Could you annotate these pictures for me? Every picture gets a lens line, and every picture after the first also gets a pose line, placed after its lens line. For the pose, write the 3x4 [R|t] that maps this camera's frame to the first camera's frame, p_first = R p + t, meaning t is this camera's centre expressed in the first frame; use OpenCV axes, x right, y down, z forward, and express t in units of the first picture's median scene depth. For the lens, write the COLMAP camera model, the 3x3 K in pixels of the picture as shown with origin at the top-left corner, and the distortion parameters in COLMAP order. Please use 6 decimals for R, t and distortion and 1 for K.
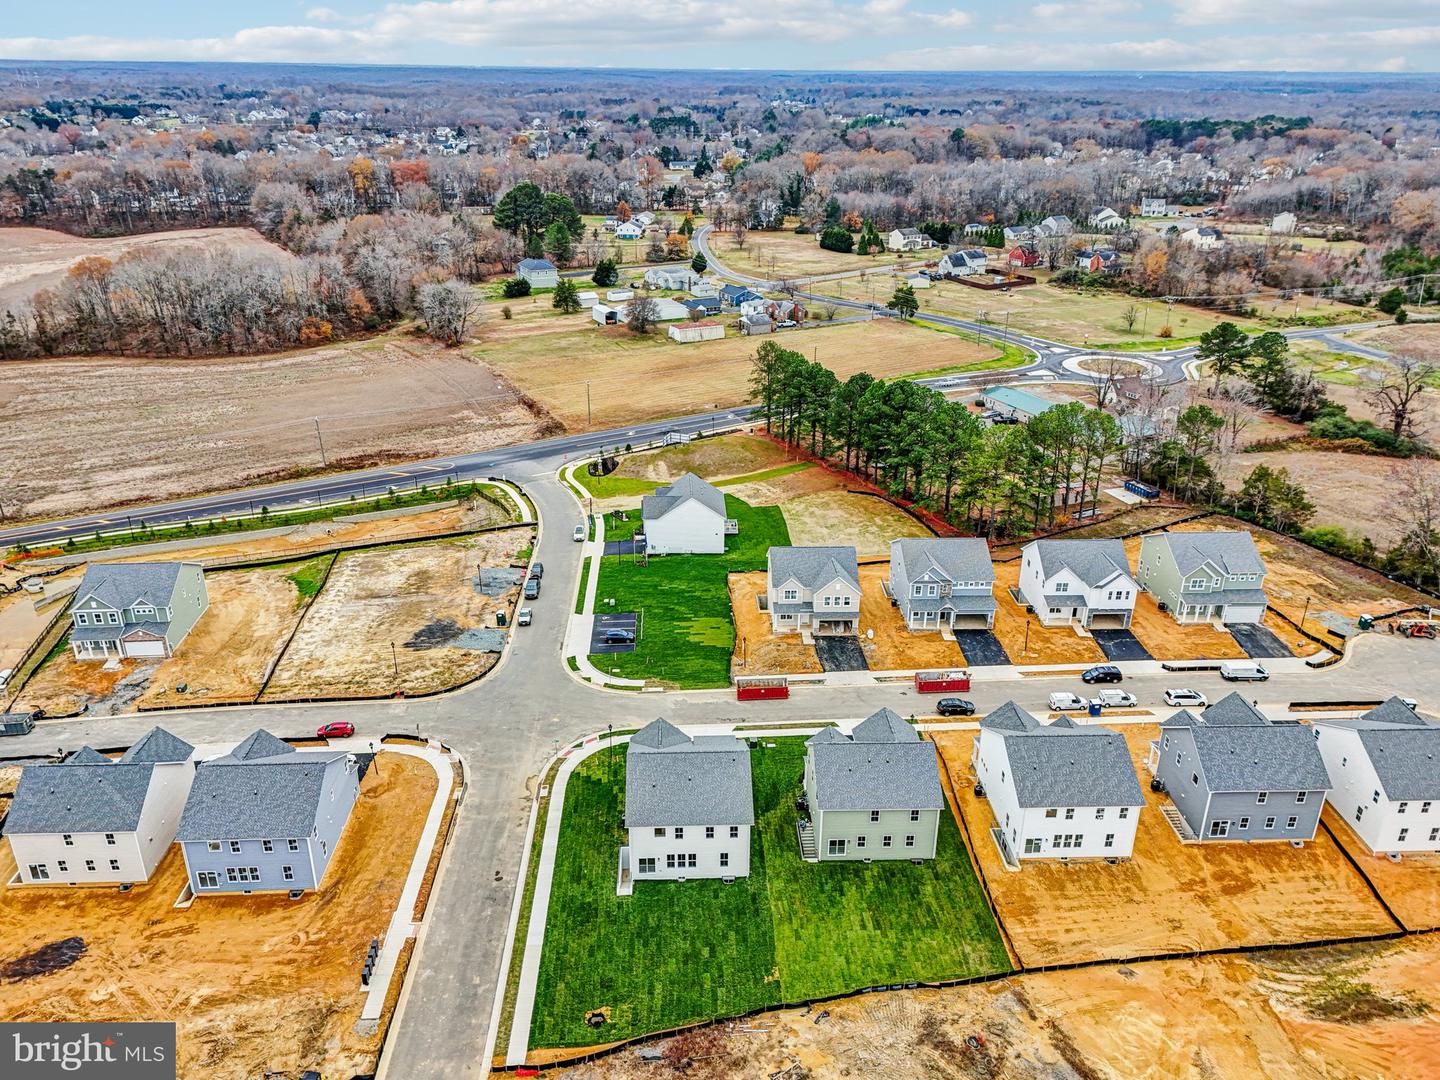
lens RADIAL K [[1068.2, 0, 719.3], [0, 1068.2, 540.5], [0, 0, 1]] dist [0.063587, -0.060097]
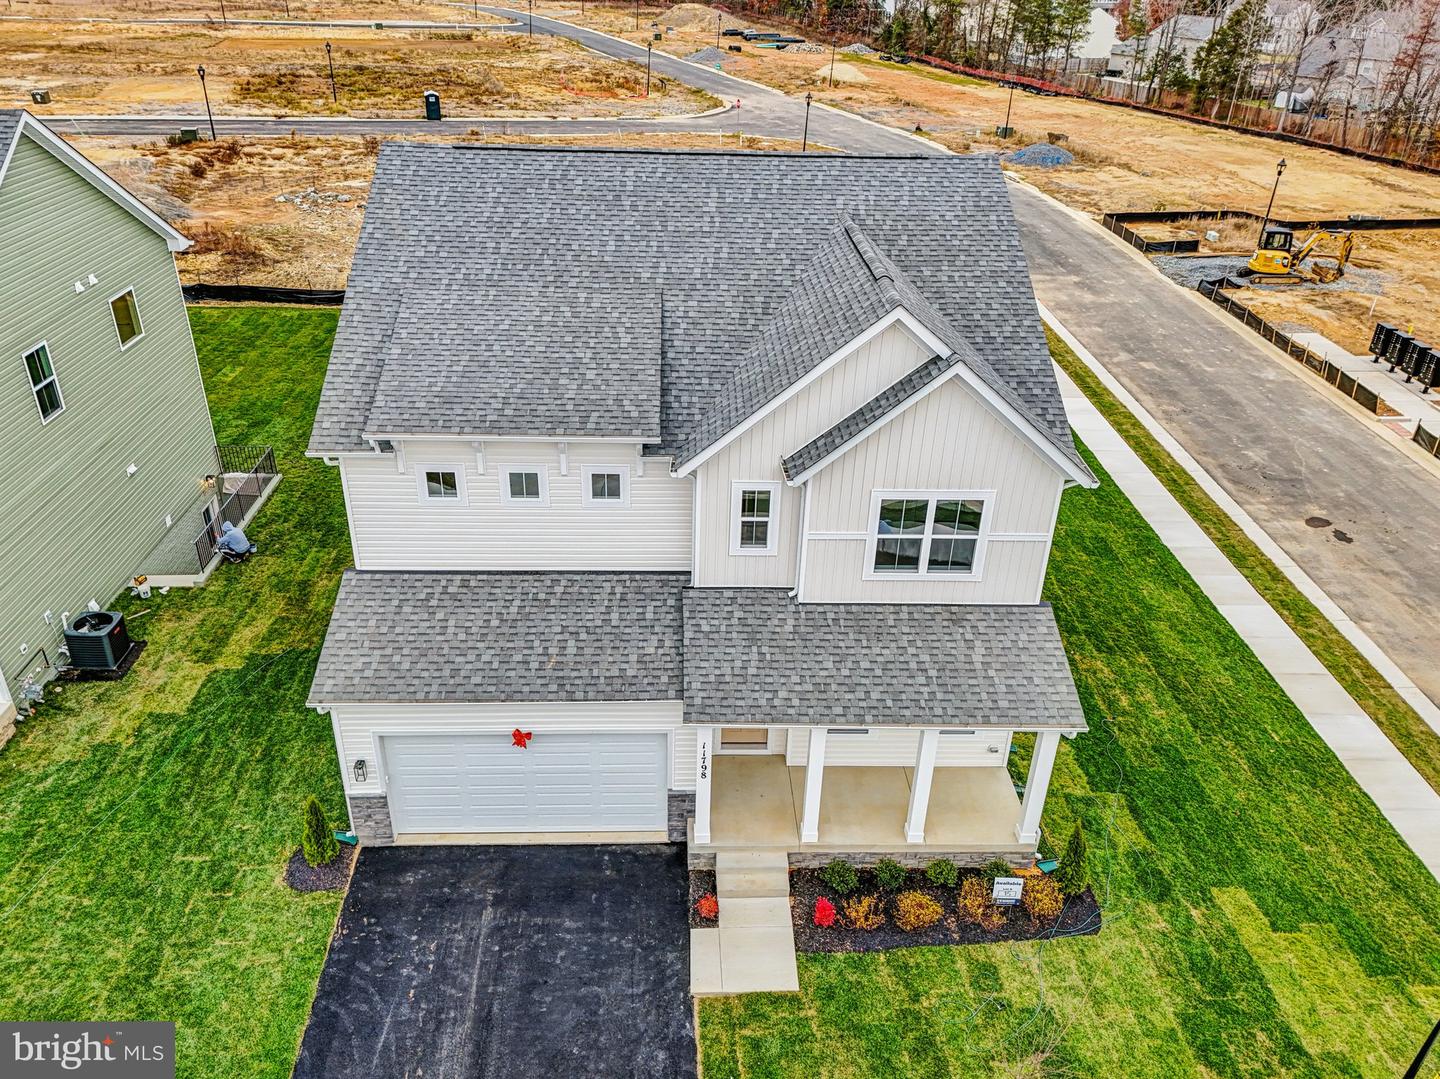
lens RADIAL K [[1062.4, 0, 716.3], [0, 1062.4, 538.4], [0, 0, 1]] dist [0.059721, -0.055141]
pose [[-0.999443, -0.031870, -0.009852, -0.032692], [-0.027220, 0.608427, 0.793143, 0.080348], [-0.019283, 0.792970, -0.608955, 1.148973]]
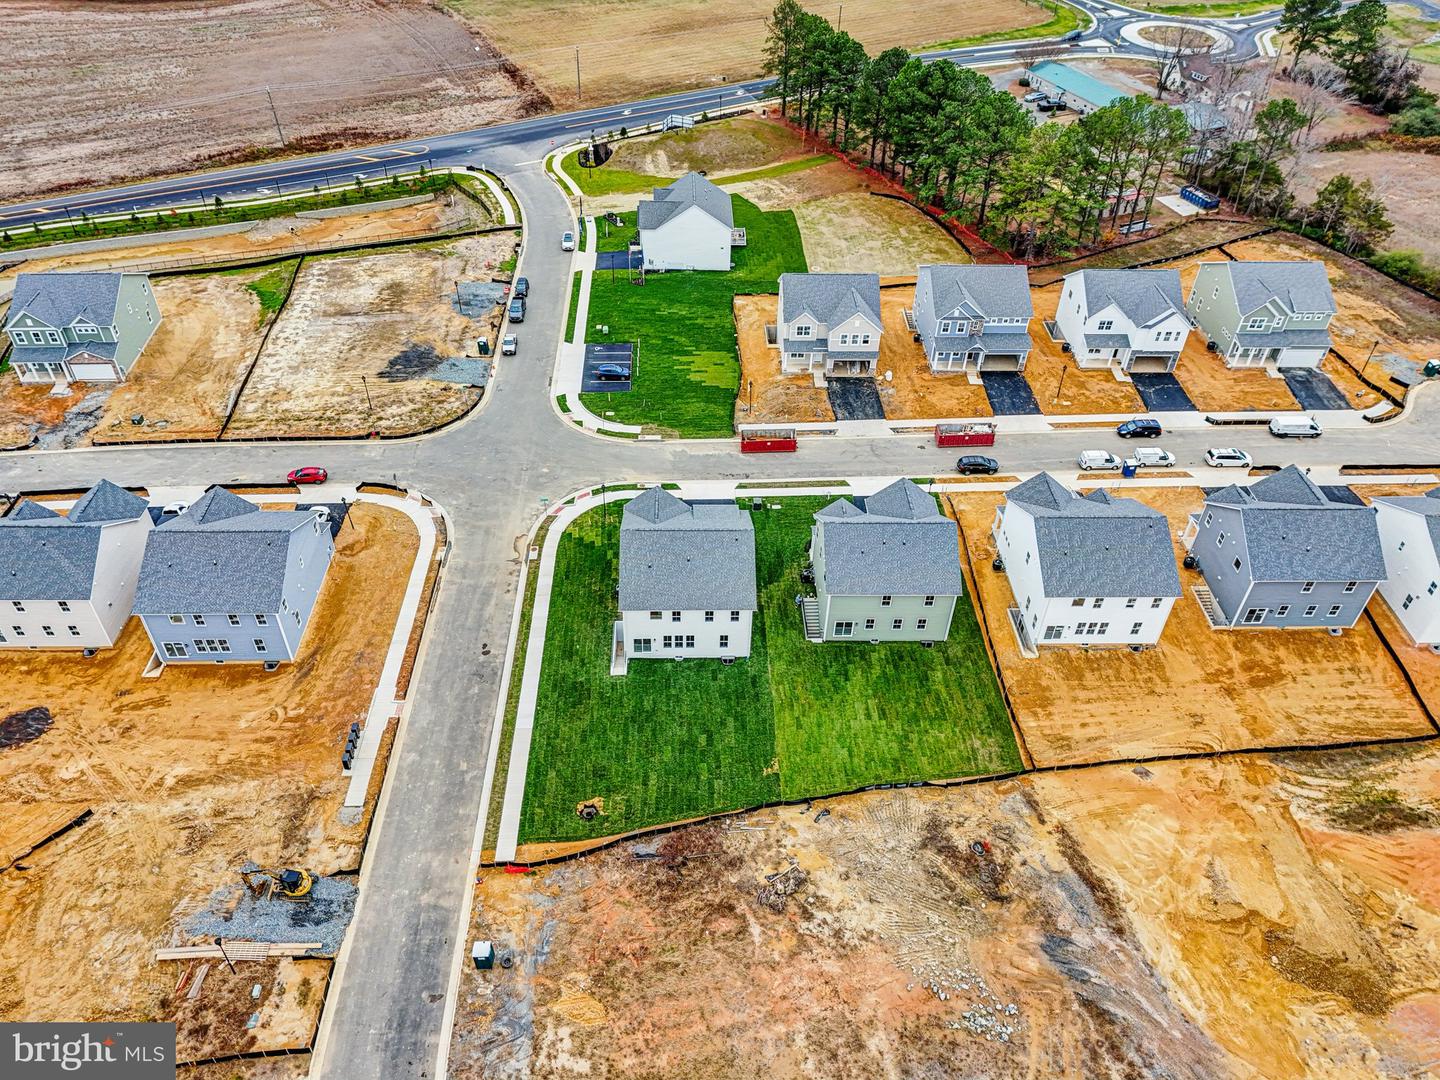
lens RADIAL K [[1041.8, 0, 717.3], [0, 1041.8, 531.8], [0, 0, 1]] dist [0.072210, -0.072622]
pose [[0.999783, 0.020780, 0.001300, -0.004168], [-0.020236, 0.955158, 0.295404, -0.061705], [0.004897, -0.295367, 0.955371, 0.146497]]
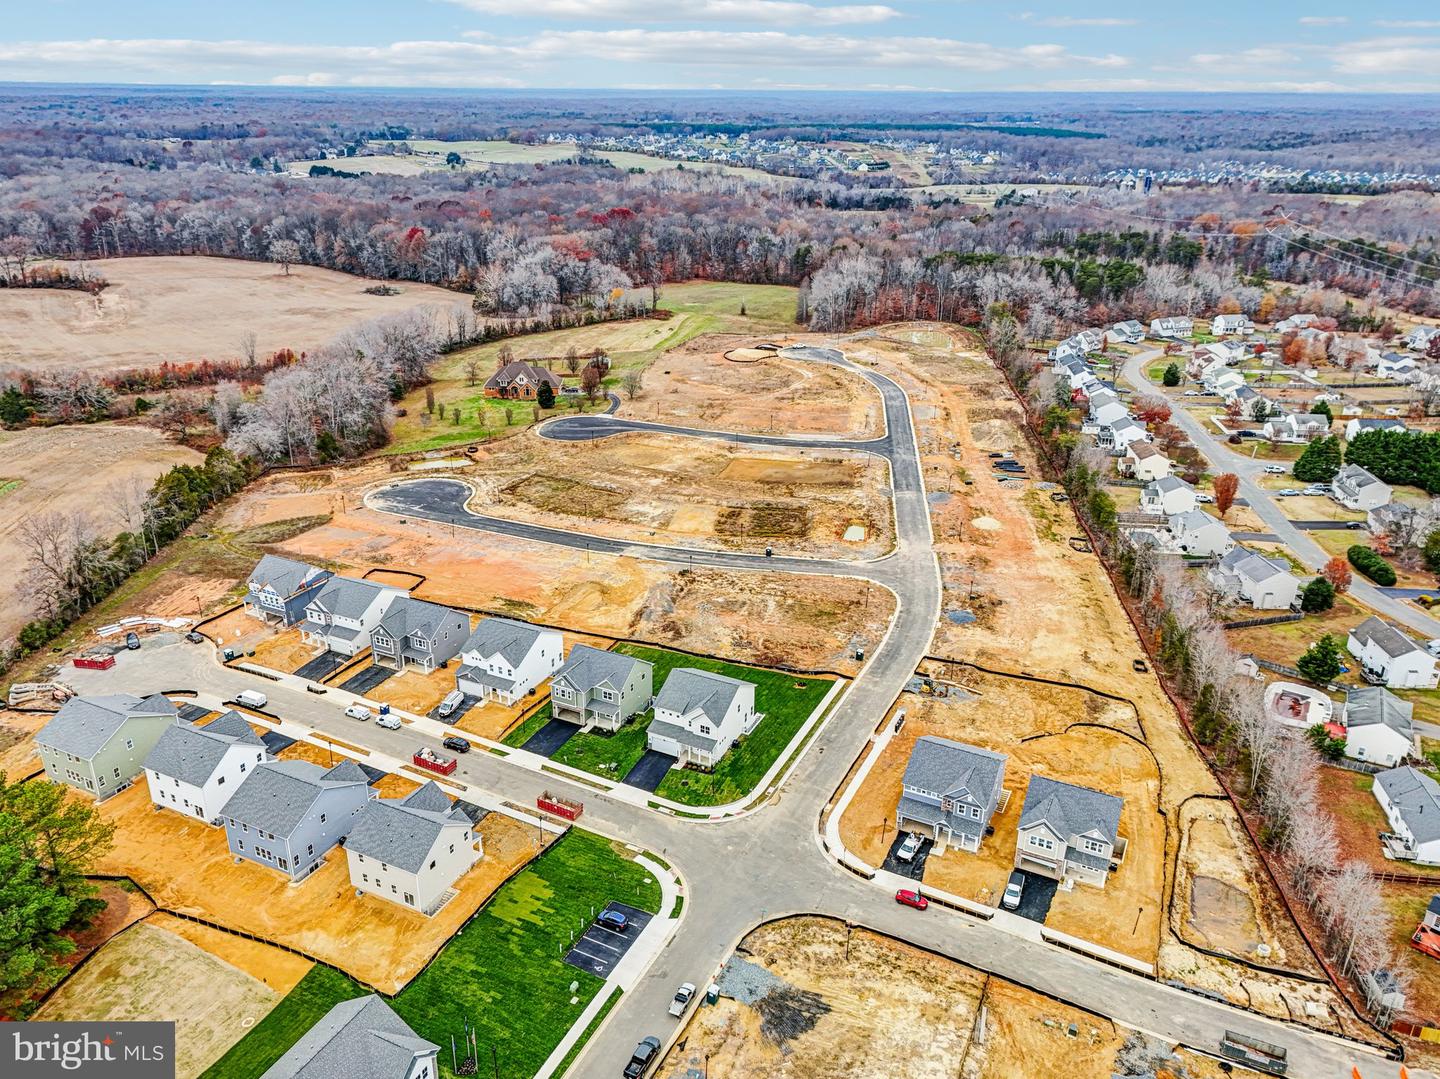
lens RADIAL K [[1102.2, 0, 721.9], [0, 1102.2, 541.5], [0, 0, 1]] dist [0.088523, -0.118064]
pose [[-0.876862, -0.198487, 0.437853, -0.724131], [0.178434, 0.711352, 0.679809, -1.054638], [-0.446401, 0.674227, -0.588340, 1.787623]]
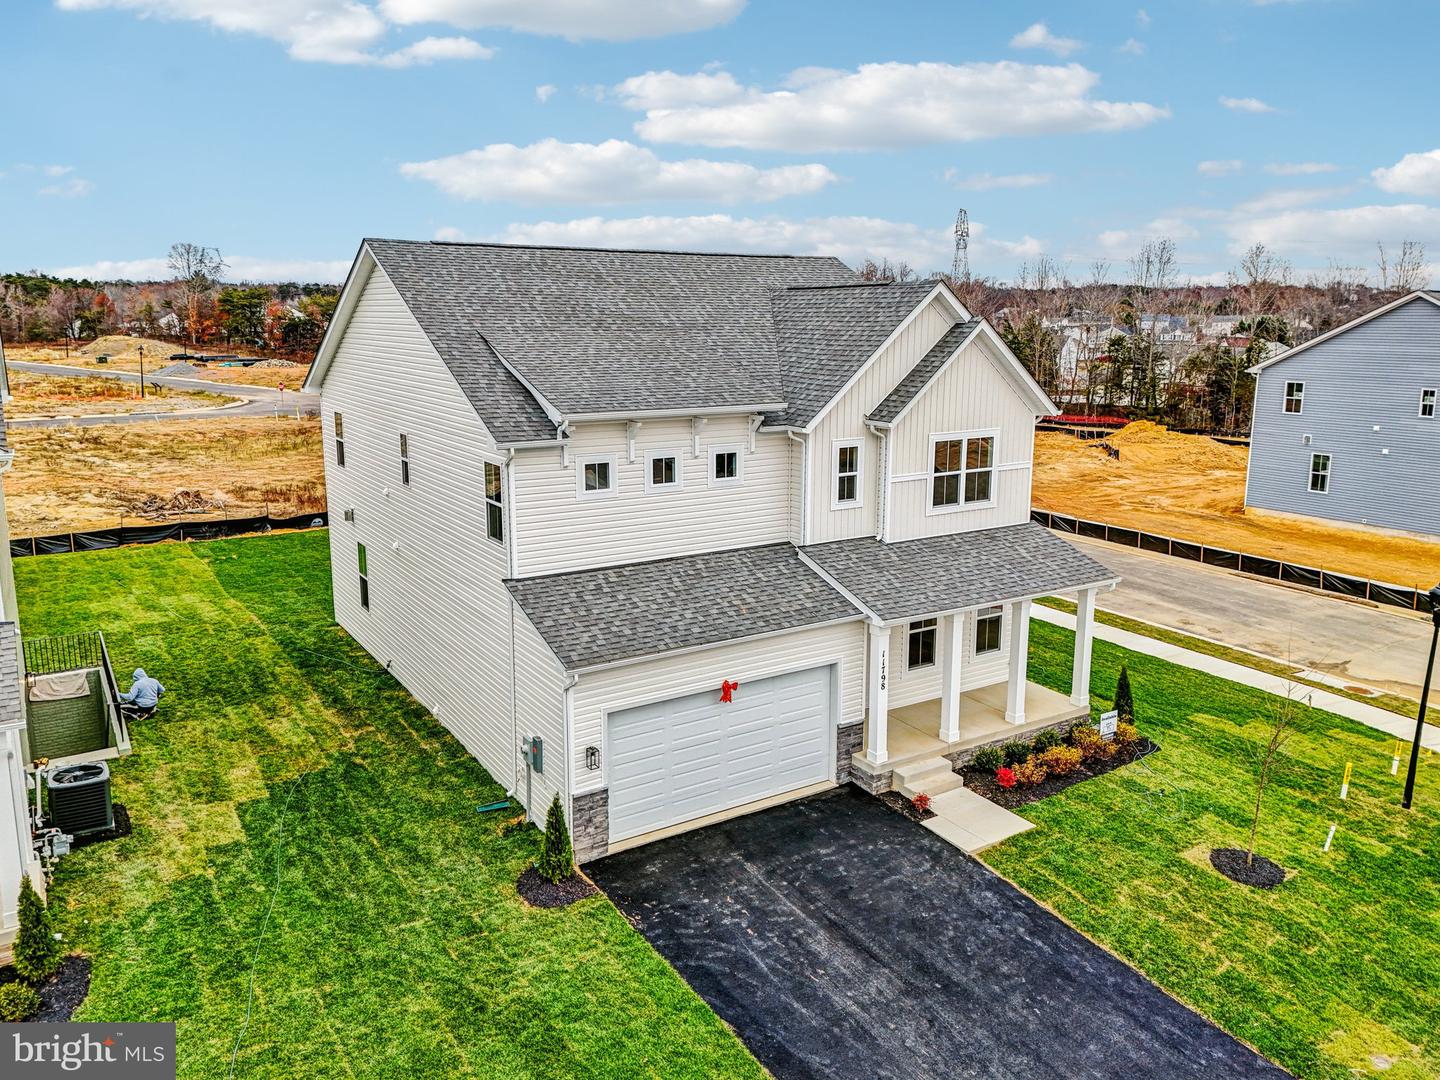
lens RADIAL K [[1080.8, 0, 731.2], [0, 1080.8, 529.2], [0, 0, 1]] dist [0.053809, -0.048370]
pose [[-0.861423, 0.092332, -0.499425, 0.074909], [-0.208860, 0.831941, 0.514054, 0.118117], [0.462956, 0.547128, -0.697369, 1.179762]]
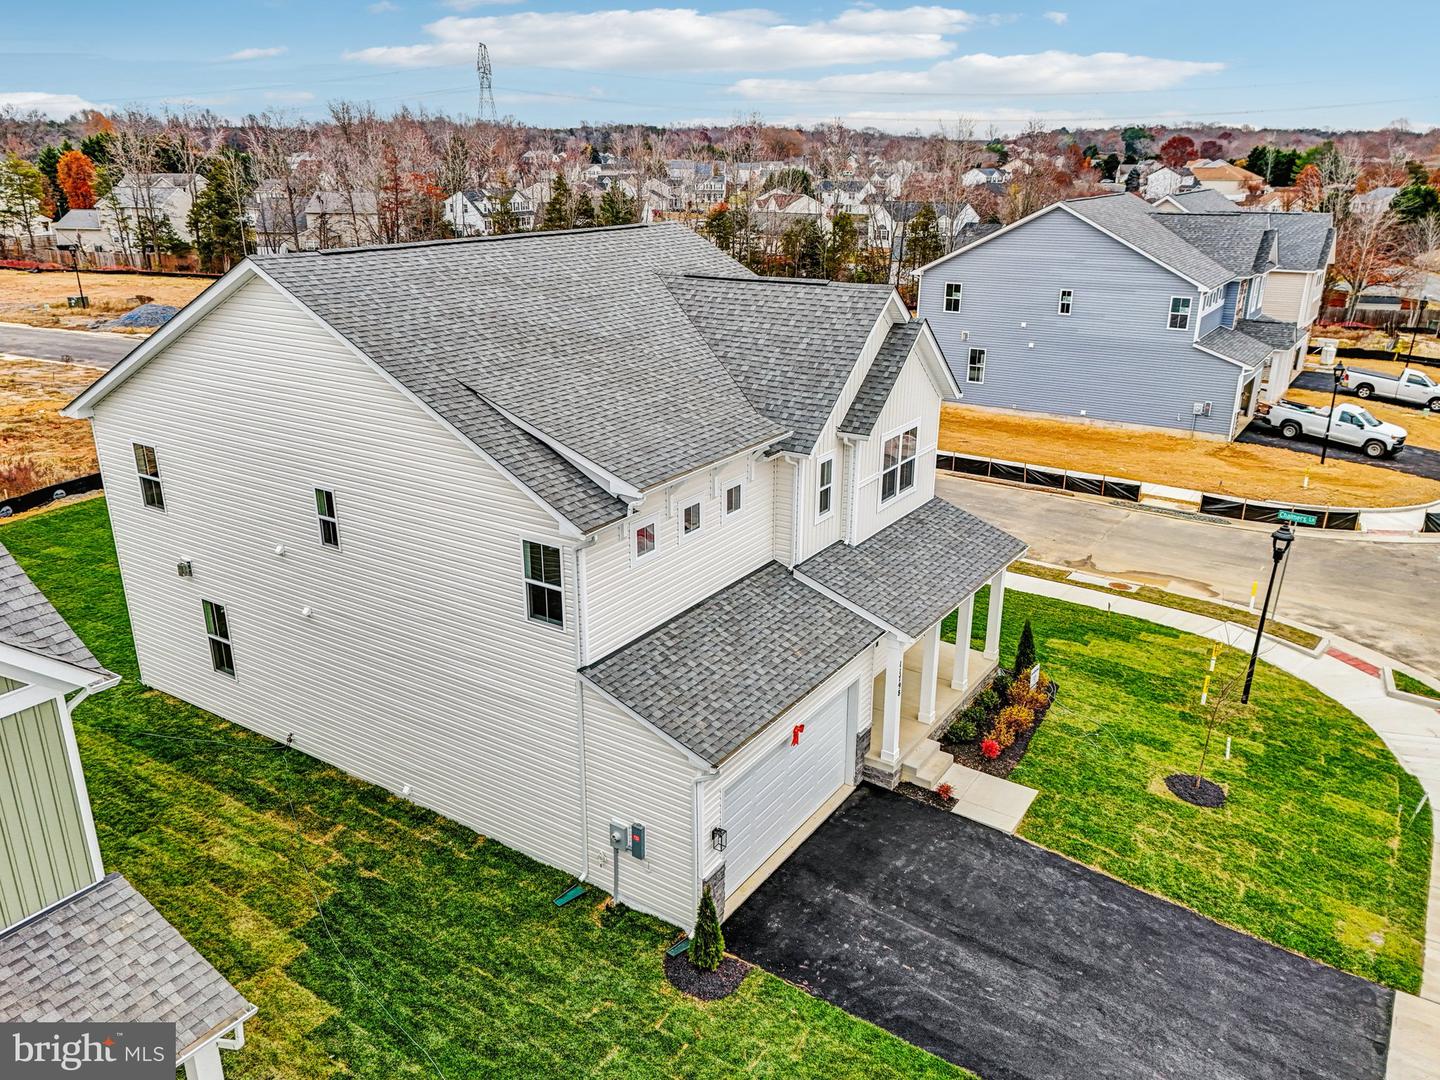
lens RADIAL K [[1098.5, 0, 711.3], [0, 1098.5, 553.1], [0, 0, 1]] dist [0.065040, -0.062112]
pose [[-0.587811, 0.271986, -0.761907, 0.125733], [-0.325000, 0.783060, 0.530275, 0.115810], [0.740847, 0.559321, -0.371896, 1.114630]]
